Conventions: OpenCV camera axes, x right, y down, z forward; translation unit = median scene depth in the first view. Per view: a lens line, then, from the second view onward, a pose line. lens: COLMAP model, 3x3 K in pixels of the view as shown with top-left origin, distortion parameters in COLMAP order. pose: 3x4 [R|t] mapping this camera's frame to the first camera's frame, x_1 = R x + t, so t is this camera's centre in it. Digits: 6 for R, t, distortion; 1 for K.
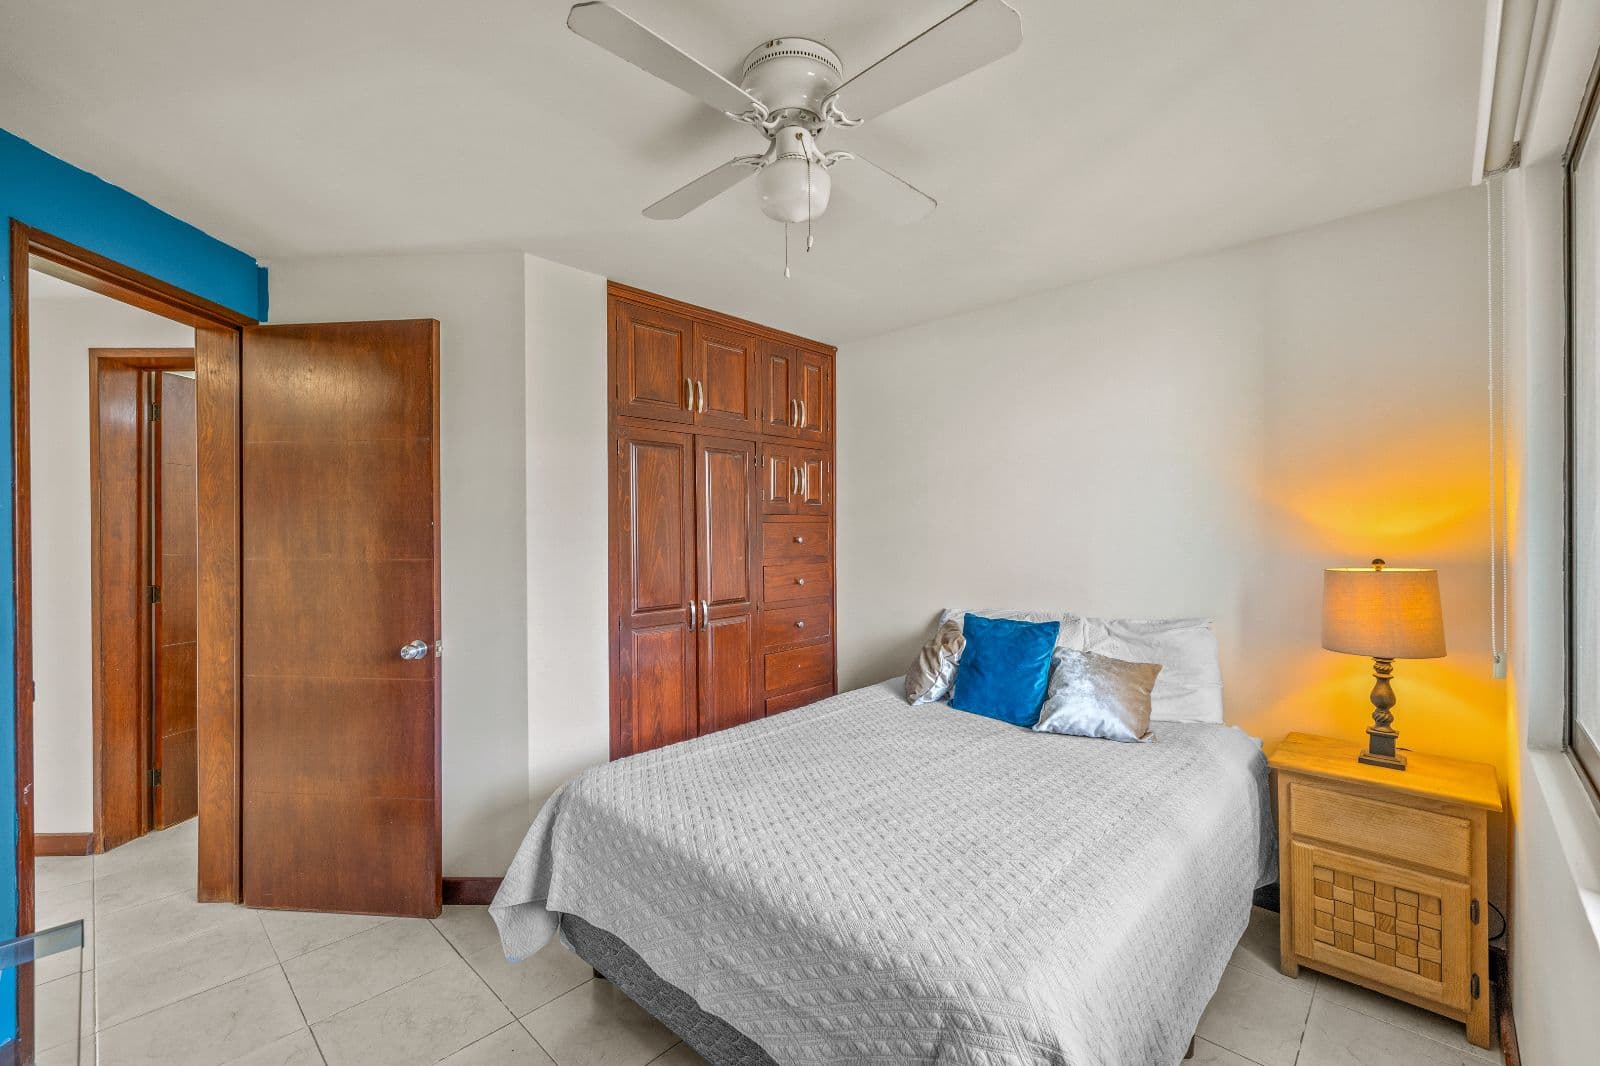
lens RADIAL K [[690.5, 0, 801.8], [0, 690.5, 531.7], [0, 0, 1]] dist [0.001332, 0.000125]
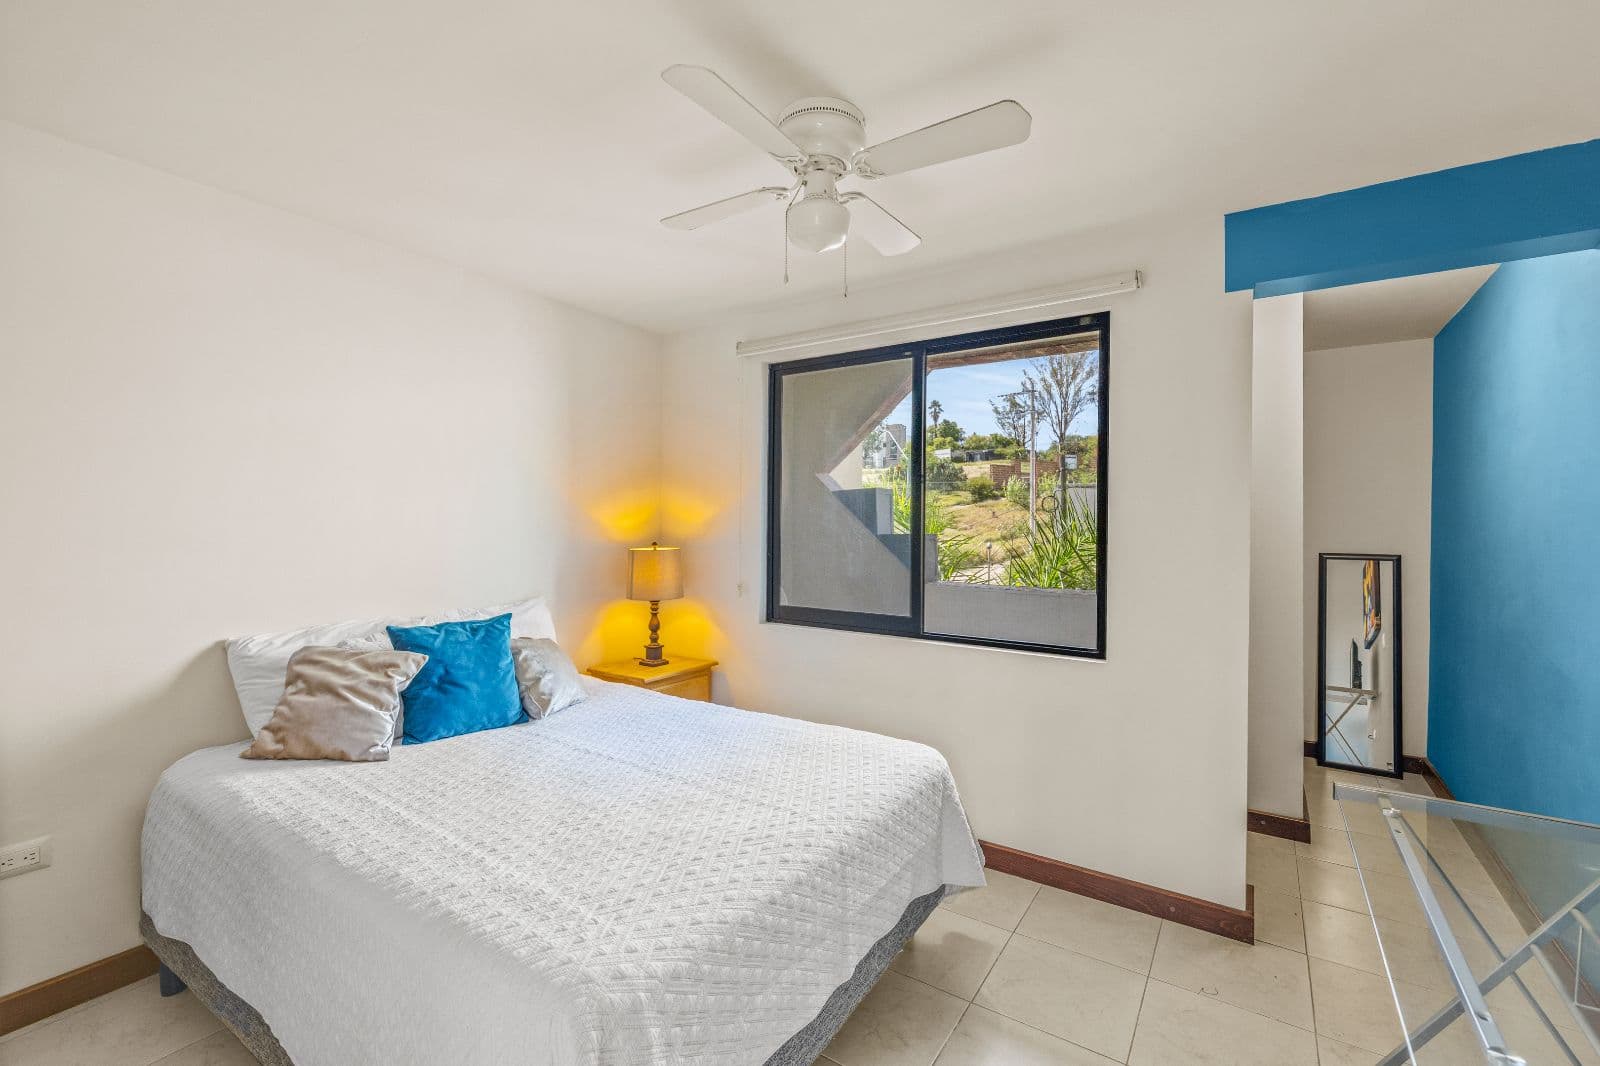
lens RADIAL K [[690.5, 0, 800.6], [0, 690.5, 528.1], [0, 0, 1]] dist [0.001332, 0.000125]
pose [[-0.158760, 0.001806, 0.987316, -0.835237], [-0.001359, 0.999997, -0.002048, 0.008828], [-0.987316, -0.001667, -0.158757, 0.896806]]
